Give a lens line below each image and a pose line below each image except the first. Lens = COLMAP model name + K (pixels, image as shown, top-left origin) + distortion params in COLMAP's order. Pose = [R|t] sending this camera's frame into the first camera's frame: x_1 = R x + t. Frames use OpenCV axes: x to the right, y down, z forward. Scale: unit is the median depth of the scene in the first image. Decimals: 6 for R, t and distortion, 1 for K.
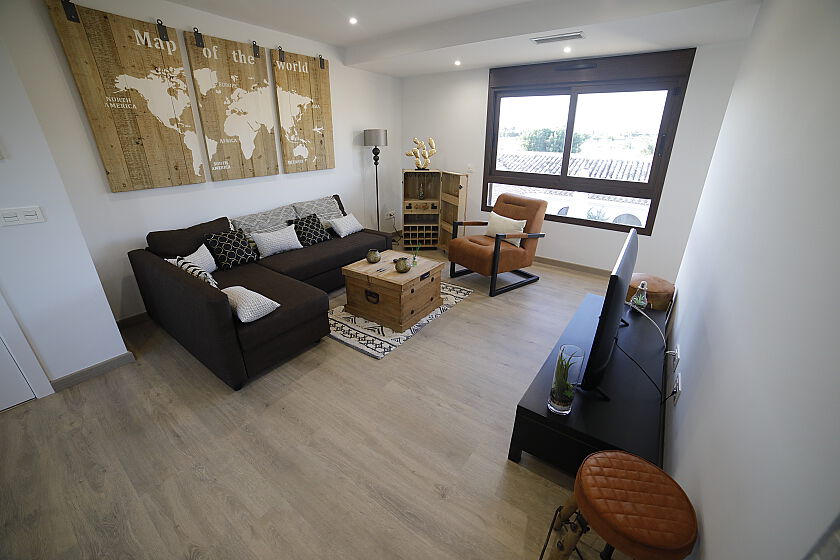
lens RADIAL K [[344.8, 0, 404.5], [0, 344.8, 268.0], [0, 0, 1]] dist [-0.002320, 0.027595]
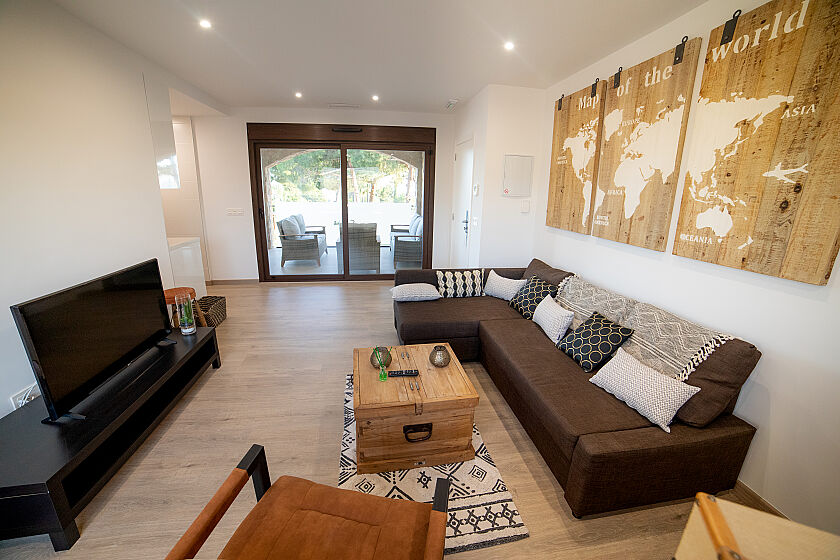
lens RADIAL K [[344.8, 0, 404.5], [0, 344.8, 268.0], [0, 0, 1]] dist [-0.002320, 0.027595]
pose [[-0.716945, 0.156217, -0.679401, 0.385514], [-0.276571, 0.830855, 0.482896, -0.465079], [0.639920, 0.534113, -0.552472, 1.201584]]
